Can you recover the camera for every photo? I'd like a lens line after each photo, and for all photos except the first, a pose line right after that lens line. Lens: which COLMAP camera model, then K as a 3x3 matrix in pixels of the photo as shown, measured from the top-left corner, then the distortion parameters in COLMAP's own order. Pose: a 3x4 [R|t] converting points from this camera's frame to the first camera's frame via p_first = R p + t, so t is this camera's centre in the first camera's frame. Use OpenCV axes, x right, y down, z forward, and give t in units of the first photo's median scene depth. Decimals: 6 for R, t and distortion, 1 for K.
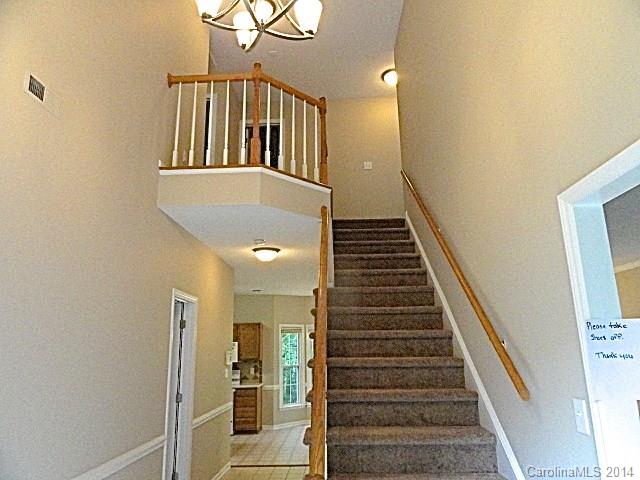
lens RADIAL K [[449.2, 0, 317.4], [0, 449.2, 242.1], [0, 0, 1]] dist [-0.009040, 0.010772]
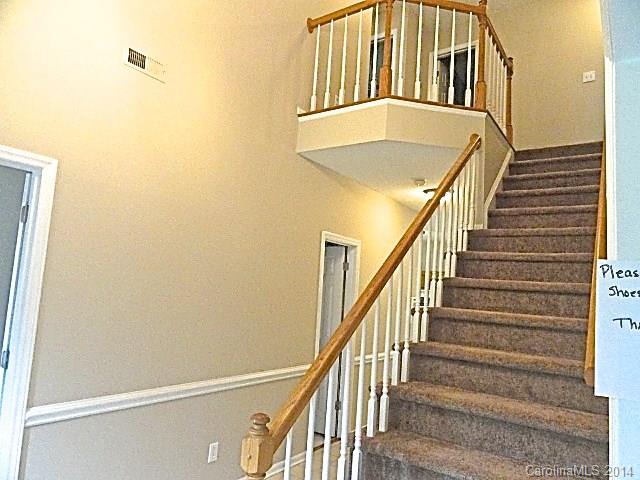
lens RADIAL K [[449.2, 0, 319.3], [0, 449.2, 239.8], [0, 0, 1]] dist [-0.009040, 0.010772]
pose [[0.837913, 0.006720, -0.545762, 0.251529], [0.050050, 0.994765, 0.089091, 0.030817], [0.543504, -0.101966, 0.833190, 0.129091]]
